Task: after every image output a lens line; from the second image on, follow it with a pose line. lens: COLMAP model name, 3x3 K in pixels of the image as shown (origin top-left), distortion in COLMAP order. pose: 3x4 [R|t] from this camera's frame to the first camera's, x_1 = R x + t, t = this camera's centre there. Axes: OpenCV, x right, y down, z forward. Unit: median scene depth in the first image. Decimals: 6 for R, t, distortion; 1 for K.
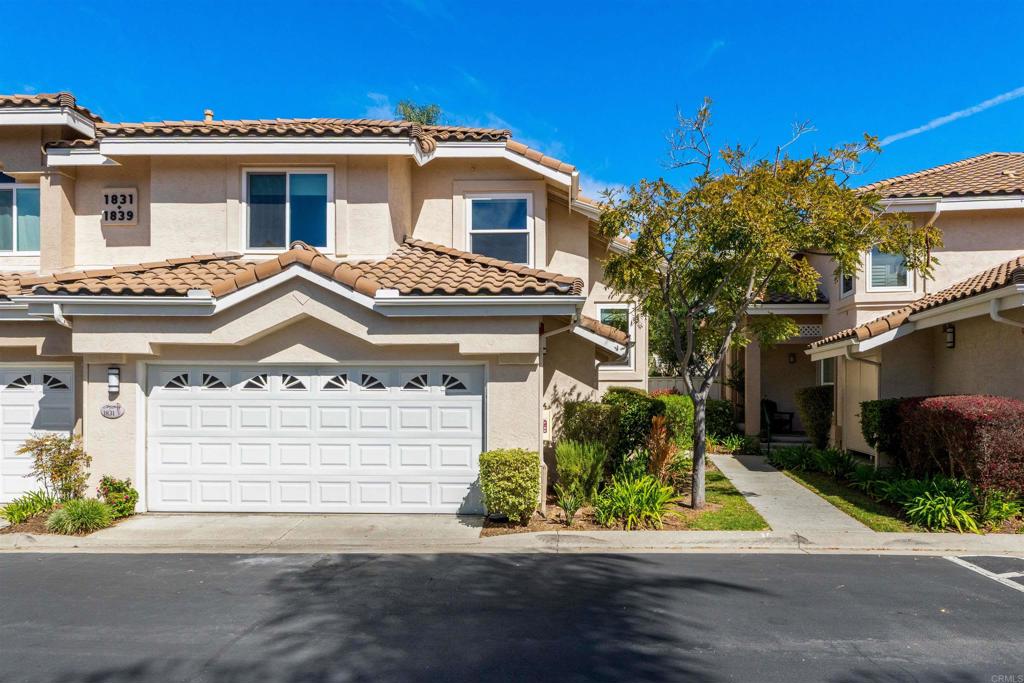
lens RADIAL K [[666.3, 0, 539.6], [0, 666.3, 391.3], [0, 0, 1]] dist [-0.009036, -0.000908]
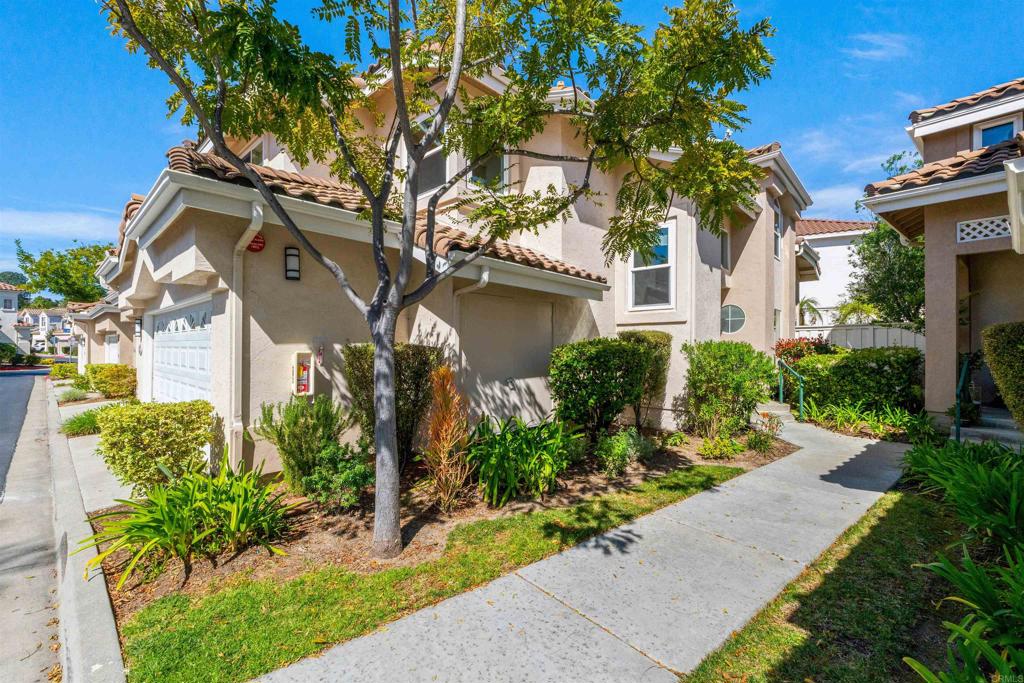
lens RADIAL K [[435.0, 0, 512.0], [0, 435.0, 341.5], [0, 0, 1]] dist [-0.001859, -0.000159]
pose [[0.743556, -0.007396, -0.668633, 0.529445], [-0.005341, 0.999841, -0.016999, 0.023209], [0.668653, 0.016211, 0.743398, 0.829083]]
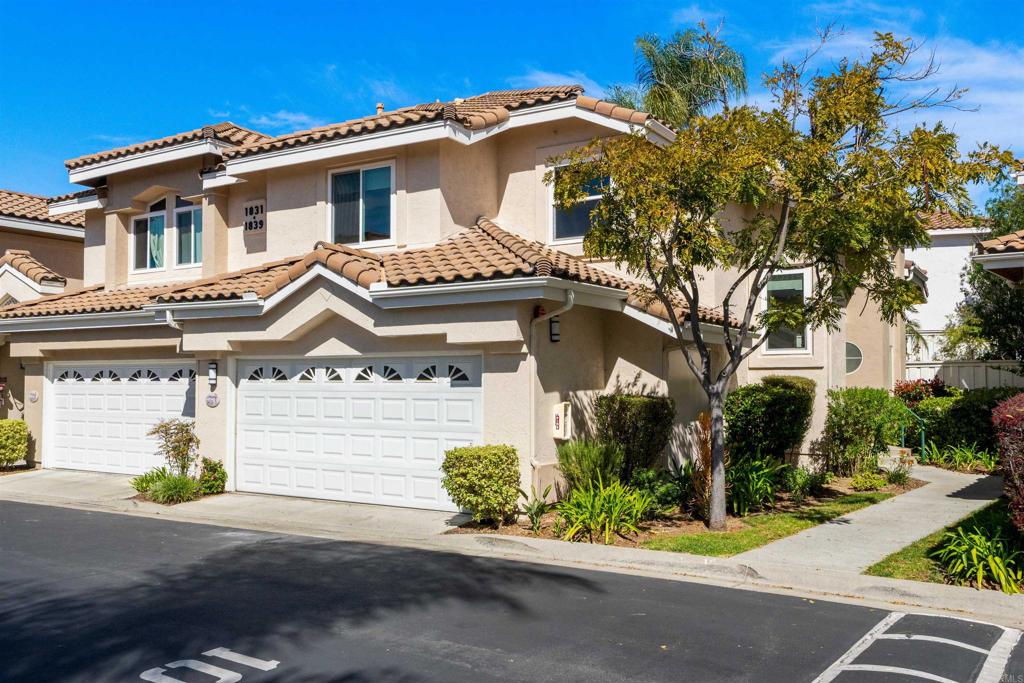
lens RADIAL K [[868.5, 0, 513.6], [0, 868.5, 350.5], [0, 0, 1]] dist [0.006220, -0.002484]
pose [[0.858288, -0.021152, -0.512733, 0.569705], [0.002717, 0.999323, -0.036677, -0.000284], [0.513162, 0.030087, 0.857765, -0.022718]]
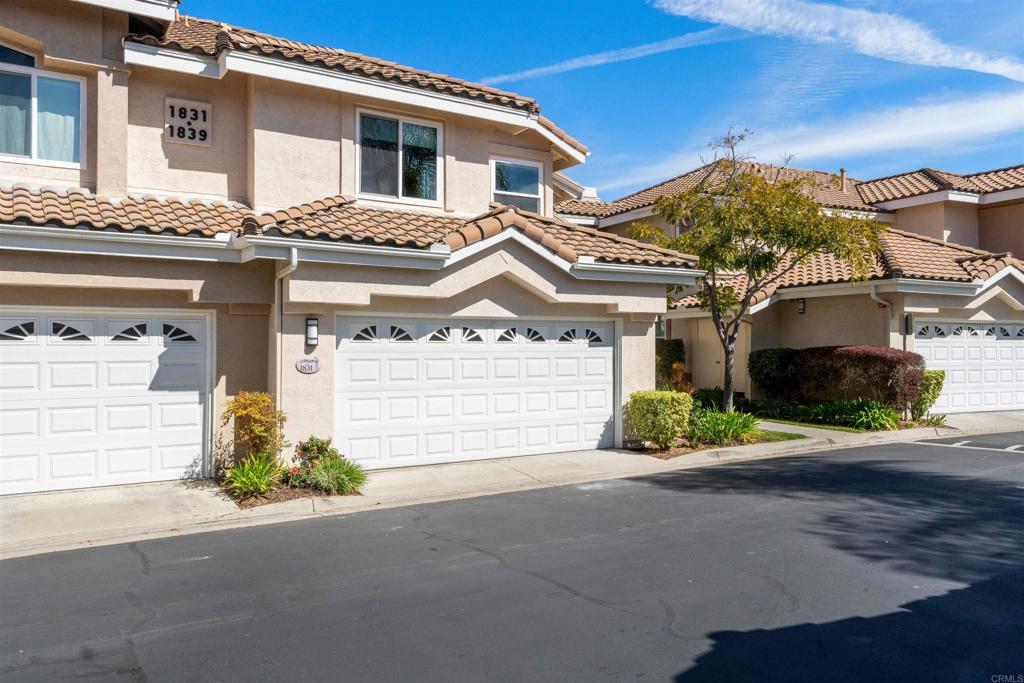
lens RADIAL K [[807.2, 0, 512.0], [0, 807.2, 341.5], [0, 0, 1]] dist [-0.006738, -0.002467]
pose [[0.818102, 0.000808, 0.575072, -1.047456], [0.001513, 0.999993, -0.003557, 0.000979], [-0.575071, 0.003780, 0.818095, -0.071830]]
